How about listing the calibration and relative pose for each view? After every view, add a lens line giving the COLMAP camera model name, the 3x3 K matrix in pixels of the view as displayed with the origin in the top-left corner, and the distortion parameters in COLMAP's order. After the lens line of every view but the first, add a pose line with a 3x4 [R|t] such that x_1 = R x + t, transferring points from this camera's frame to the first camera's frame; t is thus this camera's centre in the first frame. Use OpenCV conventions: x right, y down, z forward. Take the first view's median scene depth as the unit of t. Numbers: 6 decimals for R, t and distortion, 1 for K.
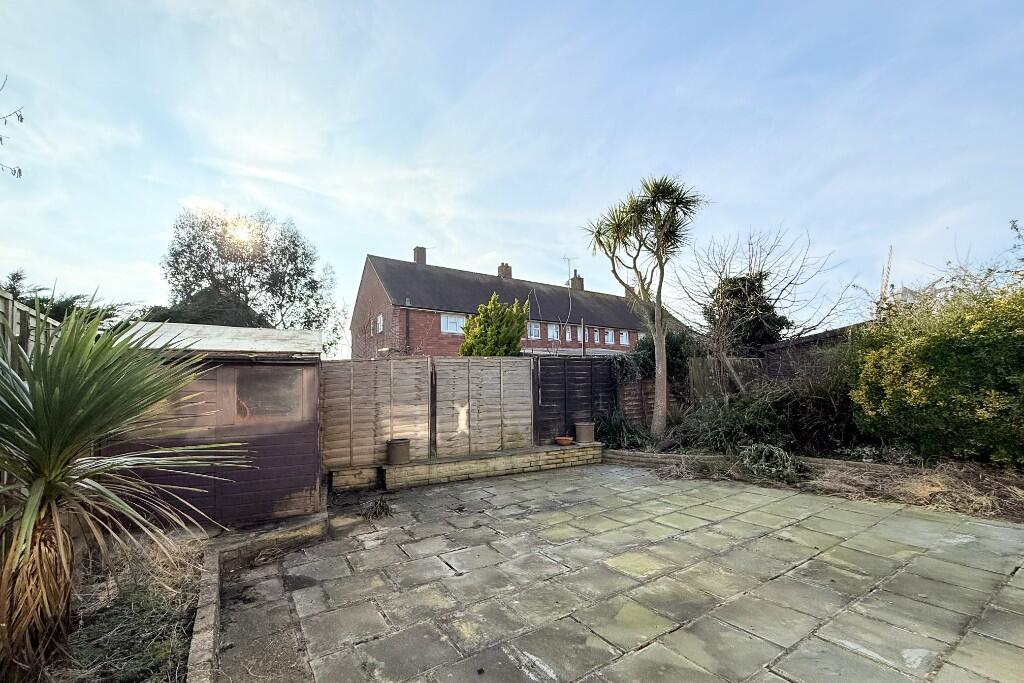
lens RADIAL K [[417.3, 0, 513.0], [0, 417.3, 340.9], [0, 0, 1]] dist [-0.000362, -0.000524]
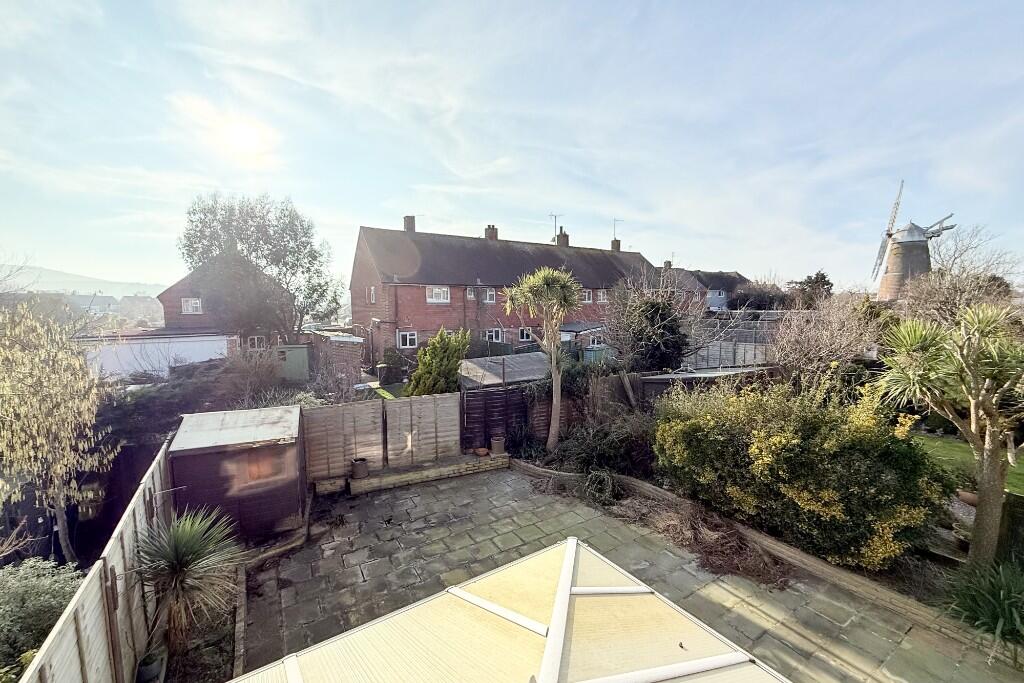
lens RADIAL K [[417.3, 0, 511.7], [0, 417.3, 318.1], [0, 0, 1]] dist [-0.000362, -0.000524]
pose [[0.999478, 0.008799, -0.031096, 0.288092], [-0.004241, 0.989608, 0.143727, -0.448040], [0.032038, -0.143520, 0.989129, -0.352093]]
